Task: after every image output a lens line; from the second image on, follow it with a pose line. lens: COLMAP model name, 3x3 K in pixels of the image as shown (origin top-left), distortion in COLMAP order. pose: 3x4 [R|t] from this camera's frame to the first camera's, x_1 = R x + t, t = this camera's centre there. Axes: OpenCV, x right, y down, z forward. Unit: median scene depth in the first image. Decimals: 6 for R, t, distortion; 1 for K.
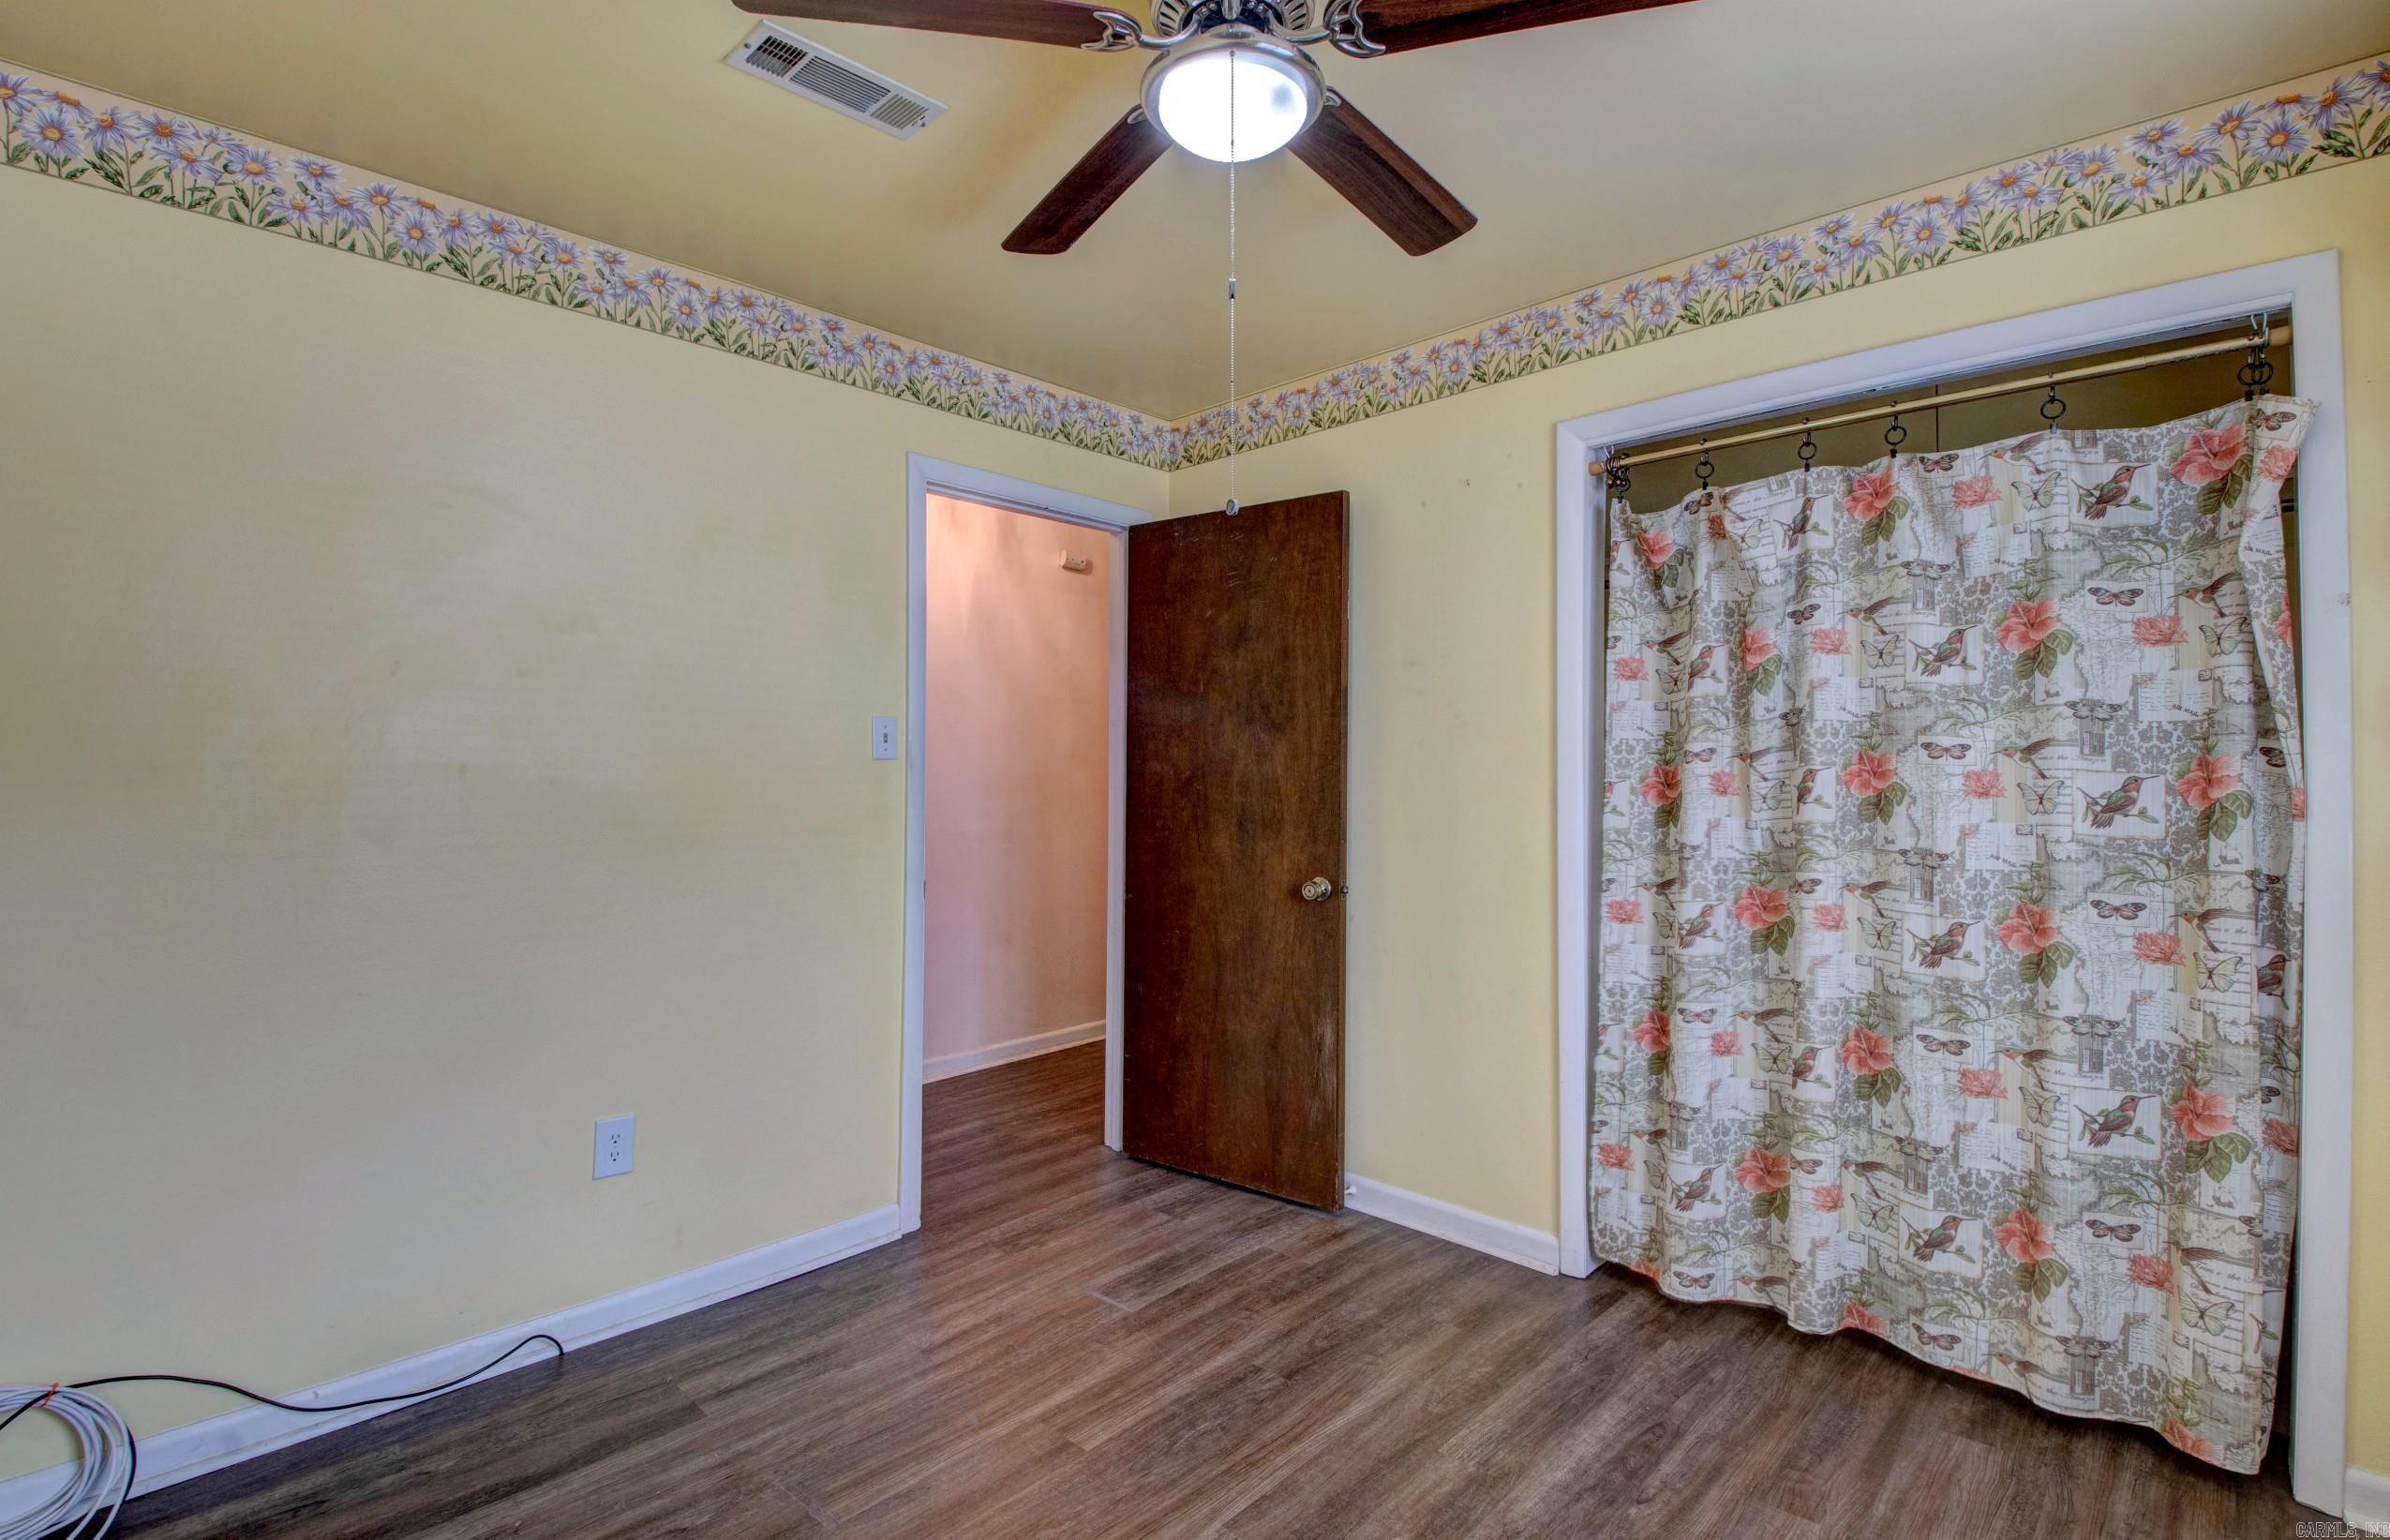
lens RADIAL K [[1101.1, 0, 1145.0], [0, 1101.1, 739.9], [0, 0, 1]] dist [0.025412, -0.027580]
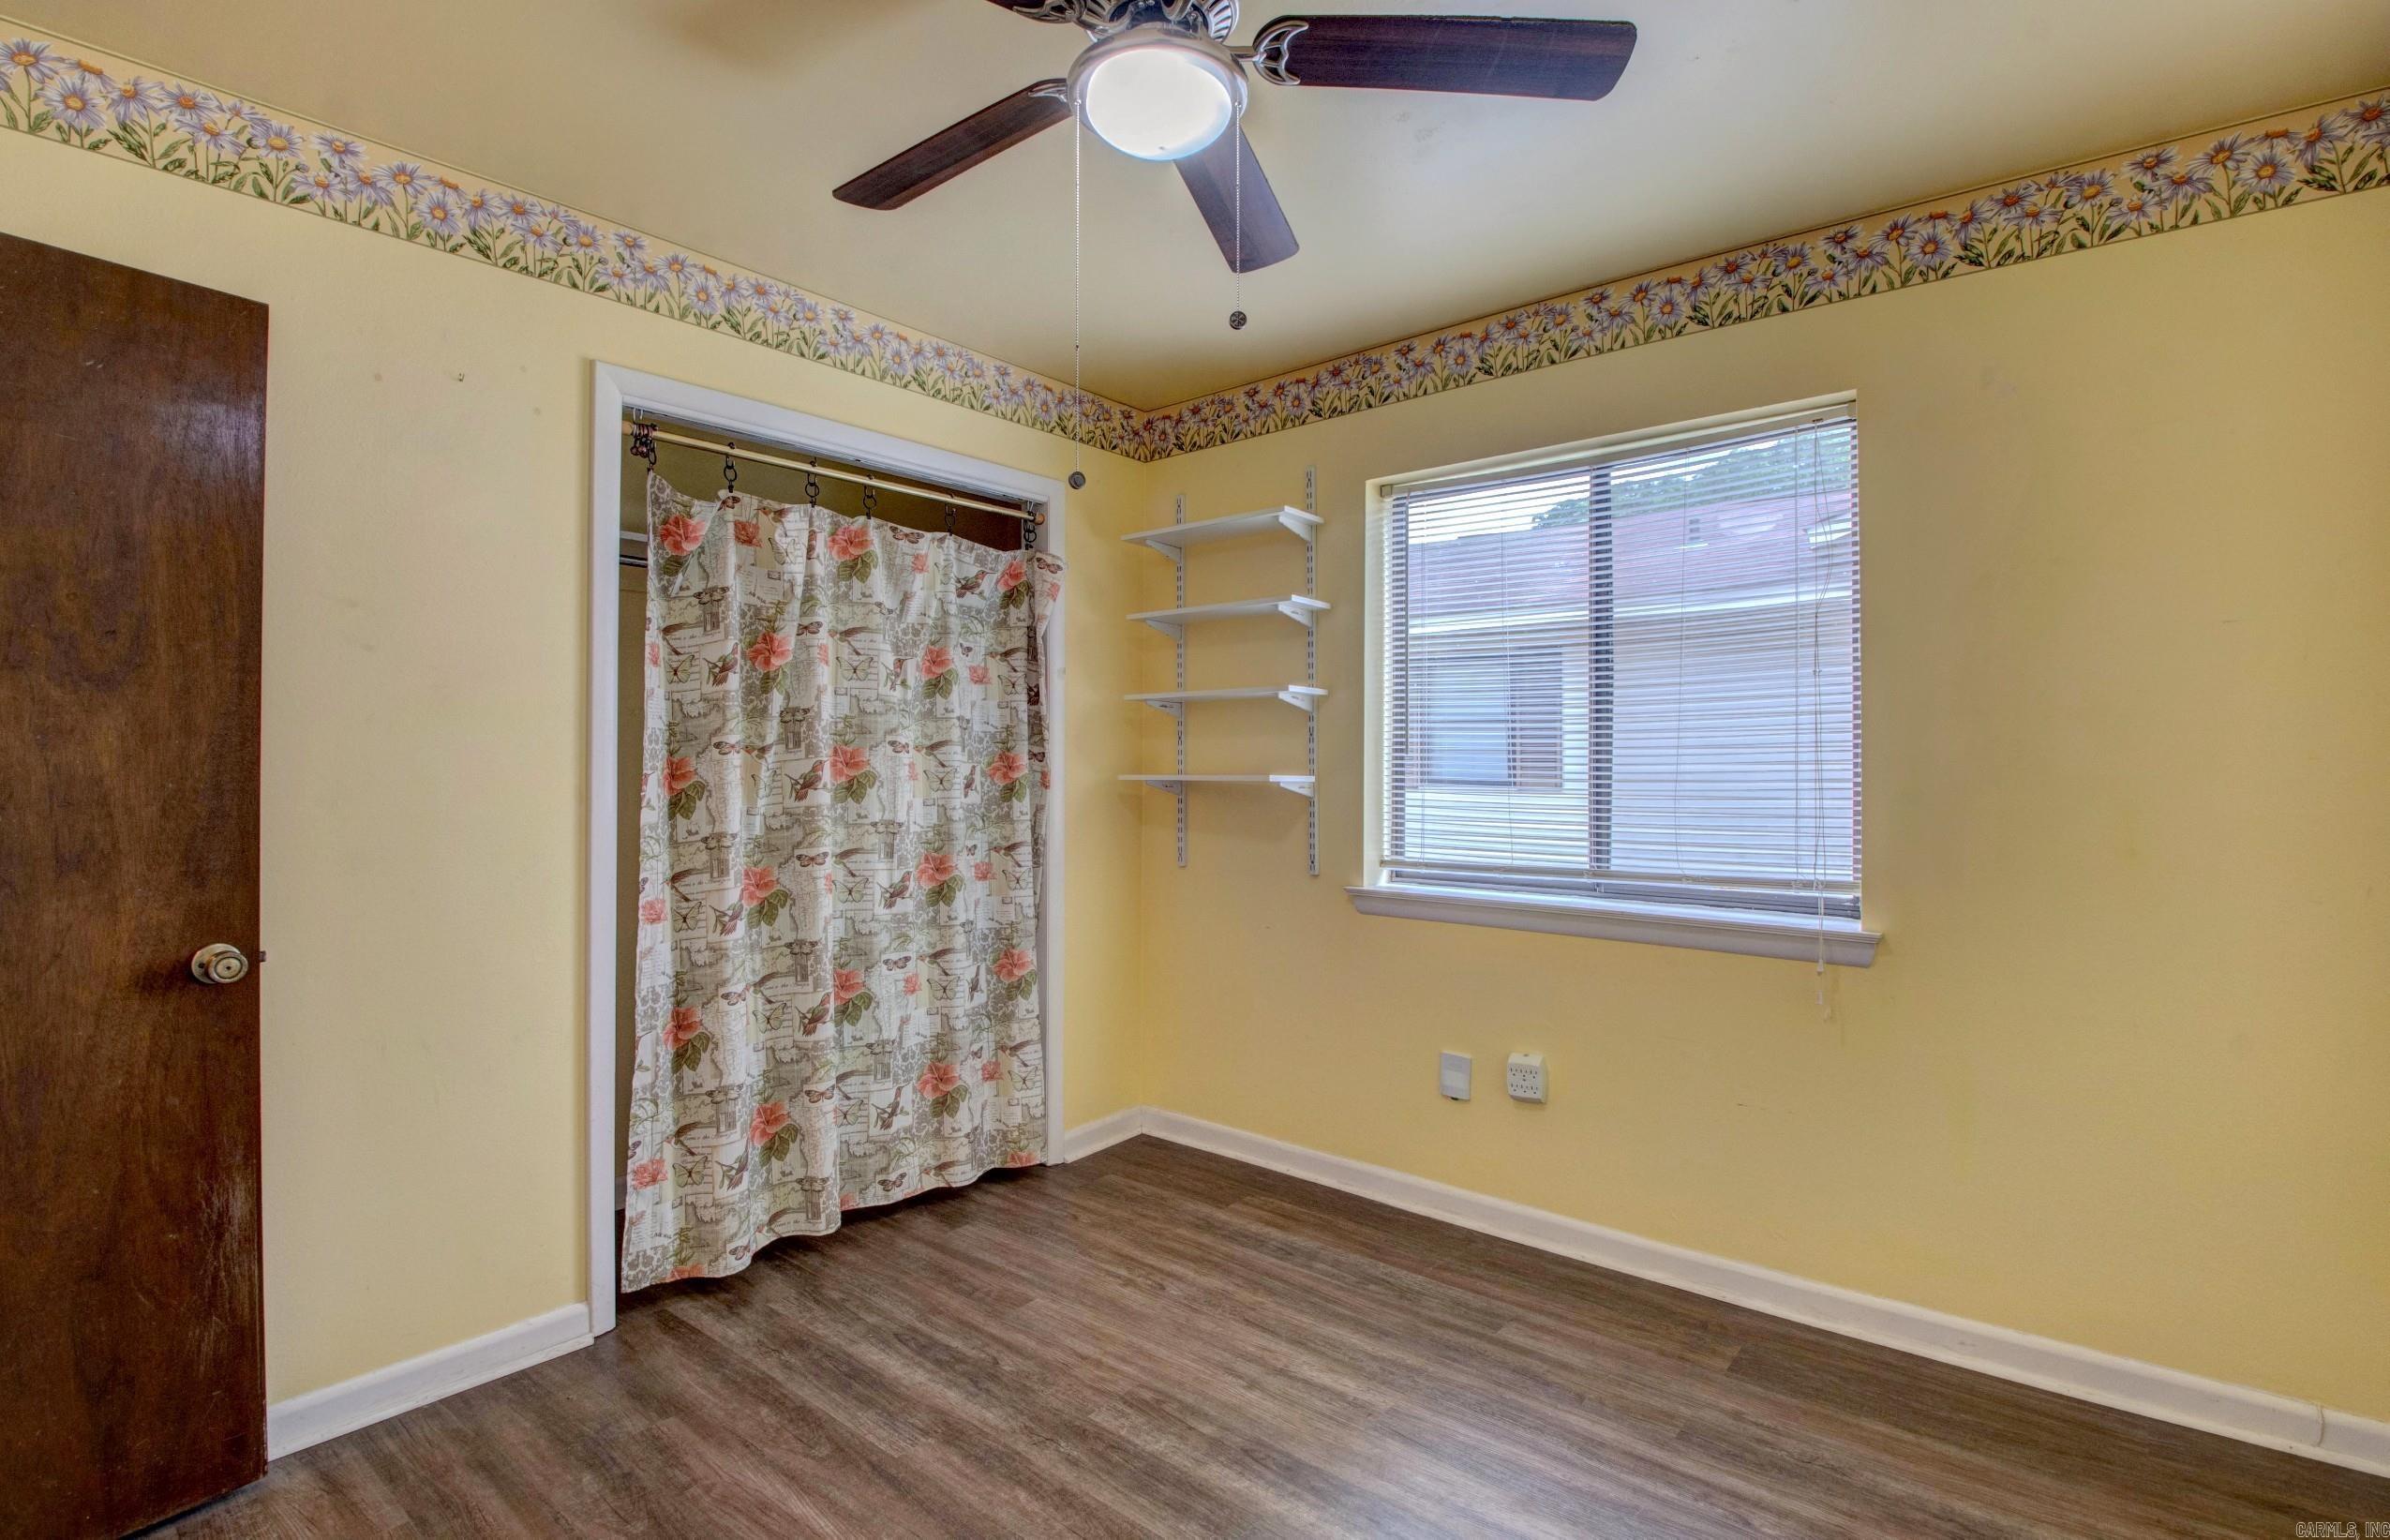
lens RADIAL K [[1129.0, 0, 1192.1], [0, 1129.0, 742.7], [0, 0, 1]] dist [0.050028, -0.051325]
pose [[-0.090648, 0.014310, 0.995780, -0.689393], [-0.030219, 0.999397, -0.017113, 0.017381], [-0.995424, -0.031642, -0.090161, 0.758716]]
